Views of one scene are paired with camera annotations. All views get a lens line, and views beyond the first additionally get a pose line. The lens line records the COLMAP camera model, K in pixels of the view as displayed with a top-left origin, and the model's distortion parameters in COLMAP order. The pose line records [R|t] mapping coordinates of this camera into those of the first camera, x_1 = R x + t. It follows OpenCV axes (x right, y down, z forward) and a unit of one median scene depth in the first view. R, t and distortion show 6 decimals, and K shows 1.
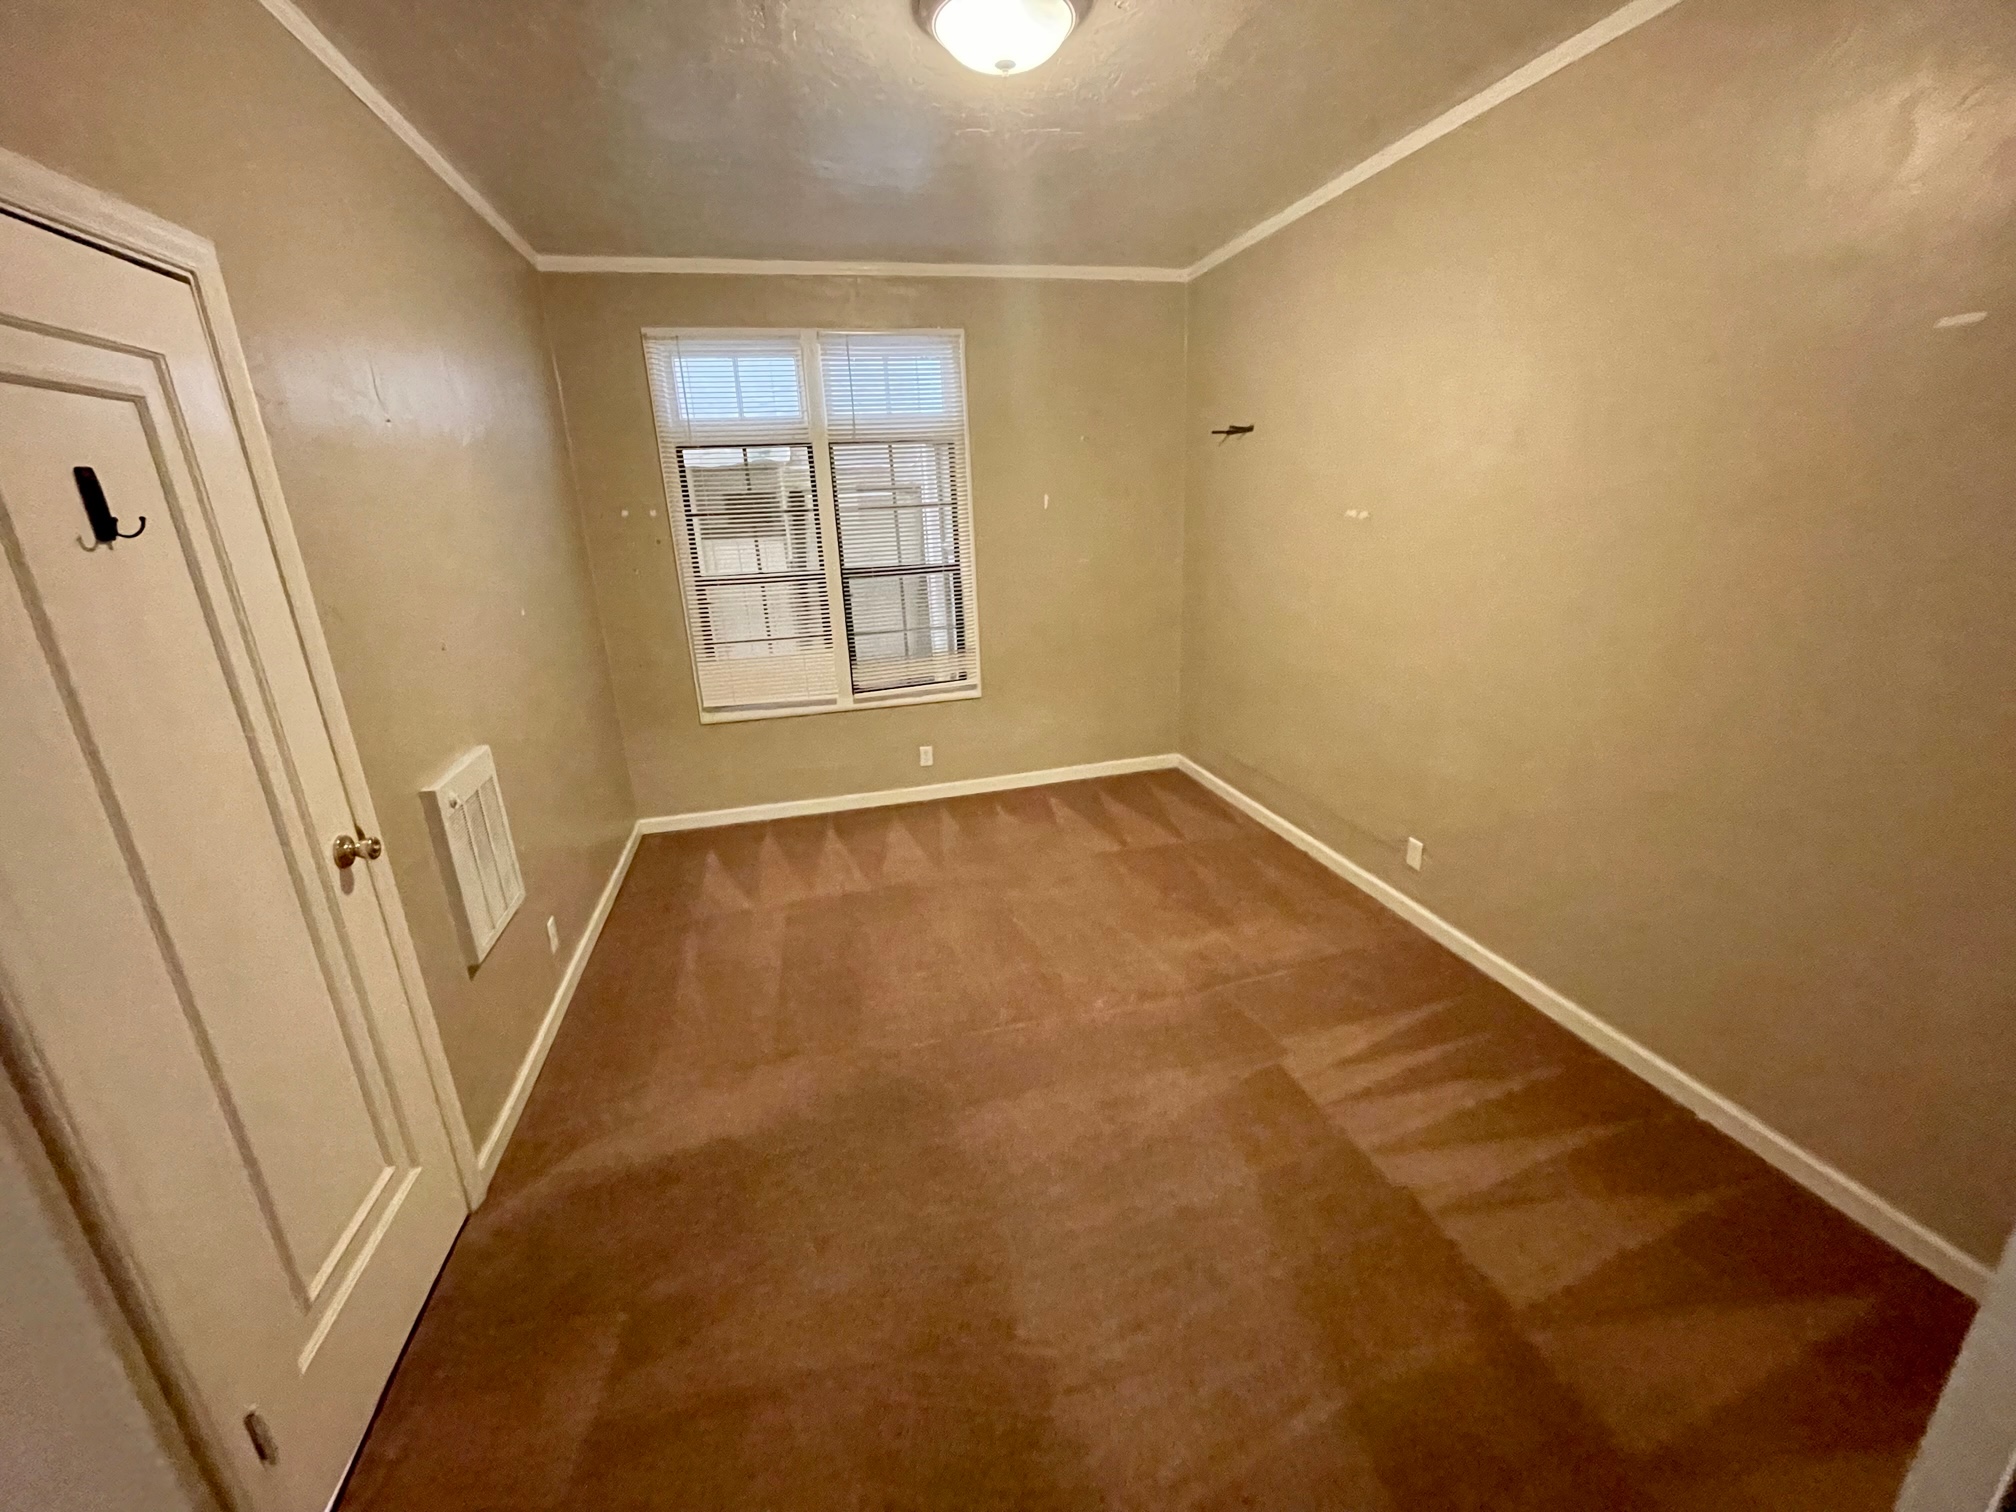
lens RADIAL K [[824.4, 0, 1013.0], [0, 824.4, 751.4], [0, 0, 1]] dist [-0.001203, -0.000180]
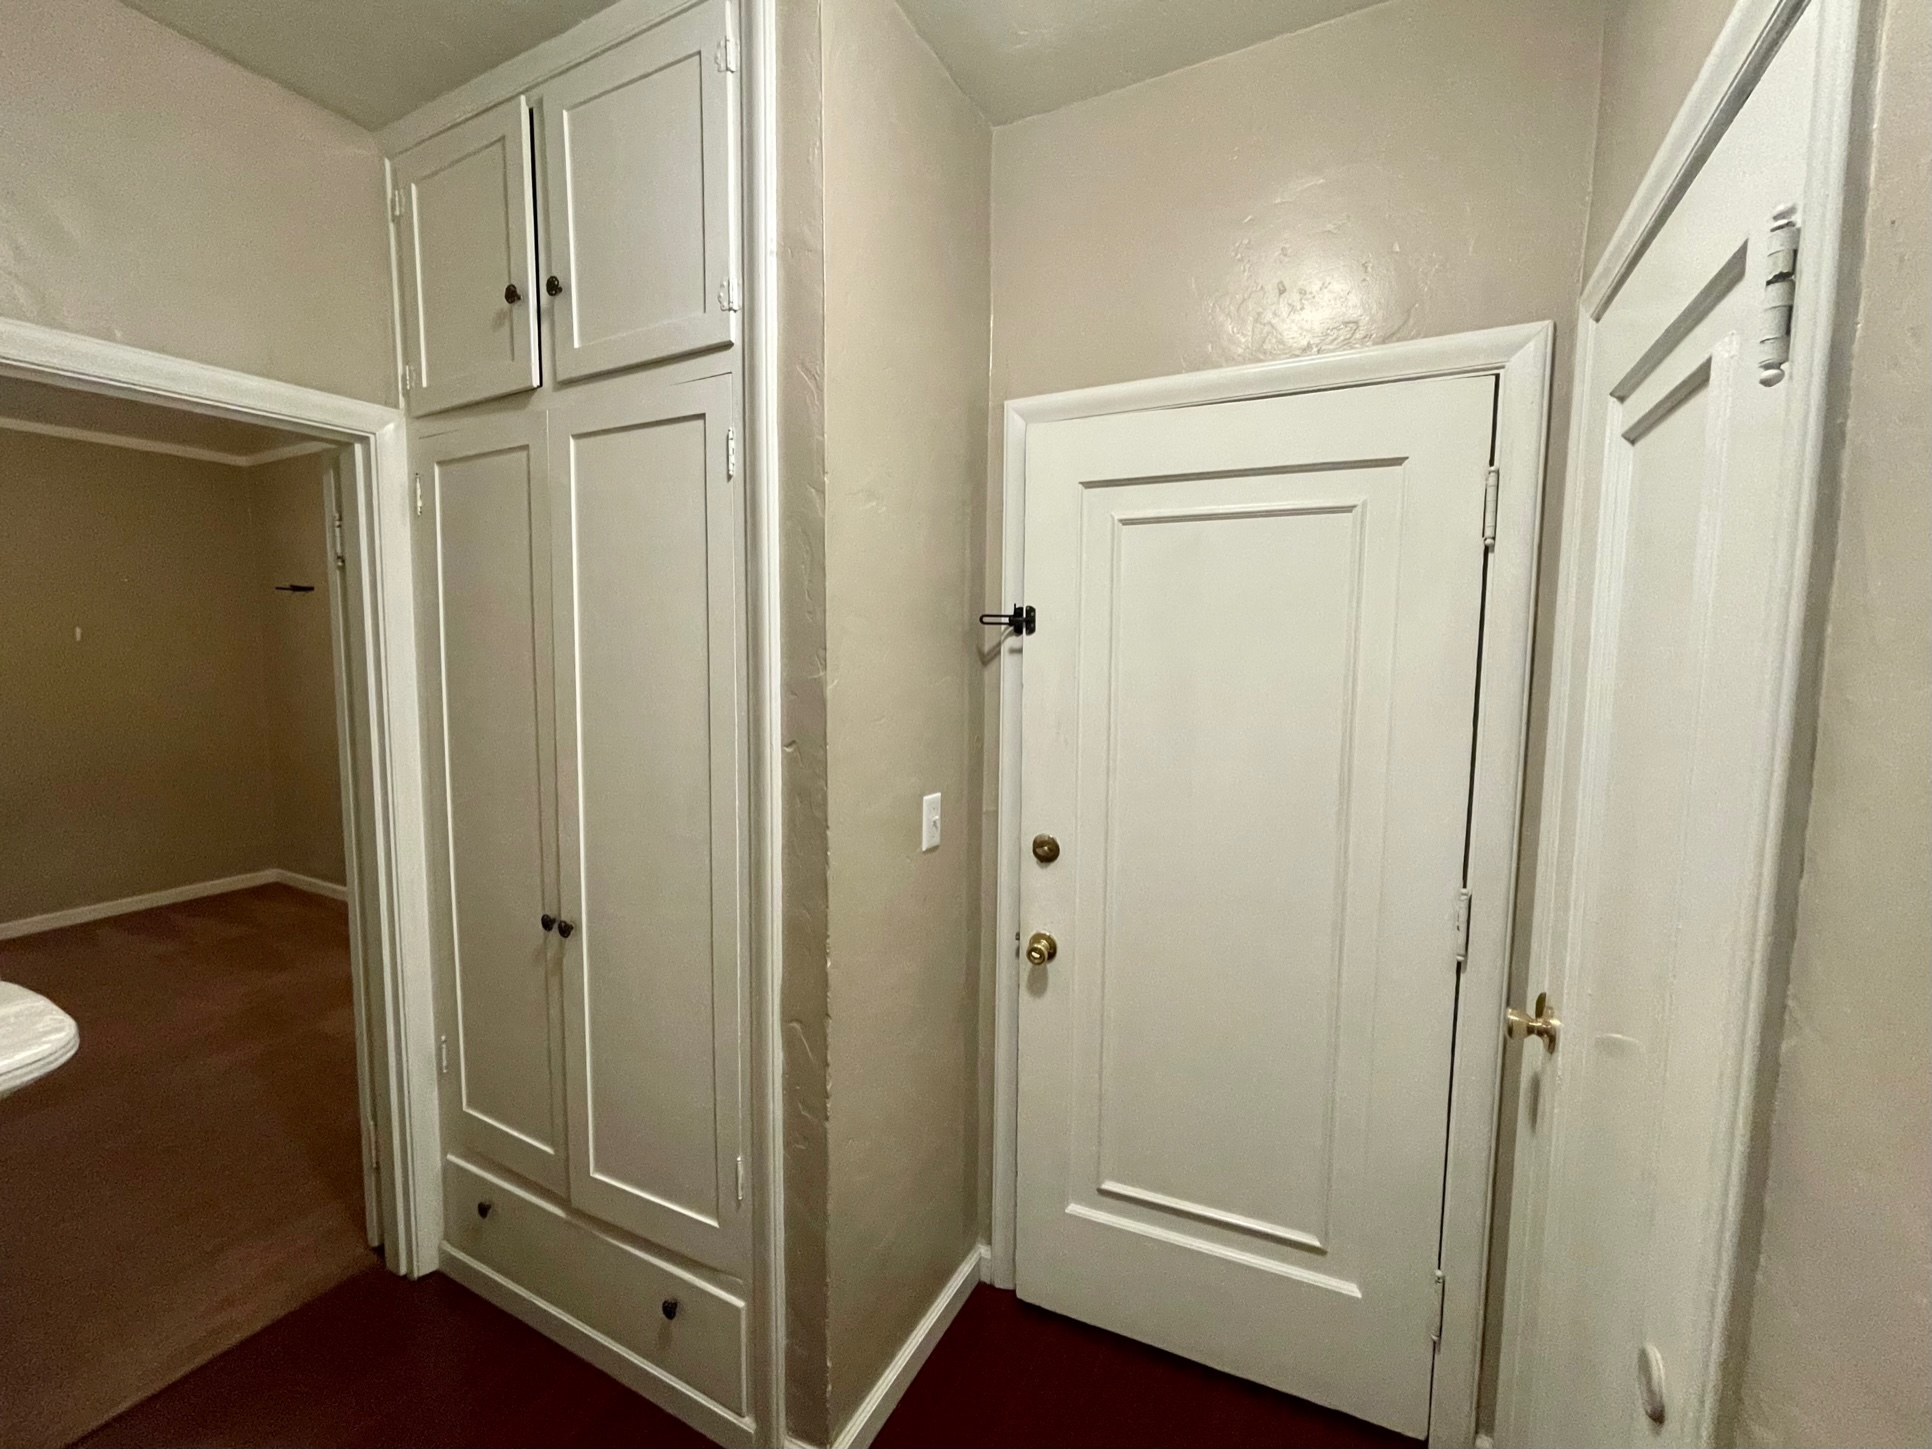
lens RADIAL K [[790.0, 0, 970.8], [0, 790.0, 720.1], [0, 0, 1]] dist [-0.001203, -0.000180]
pose [[0.661384, -0.025563, 0.749611, 0.048036], [0.194372, 0.971119, -0.138377, 0.189235], [-0.724424, 0.237224, 0.647251, -0.525036]]
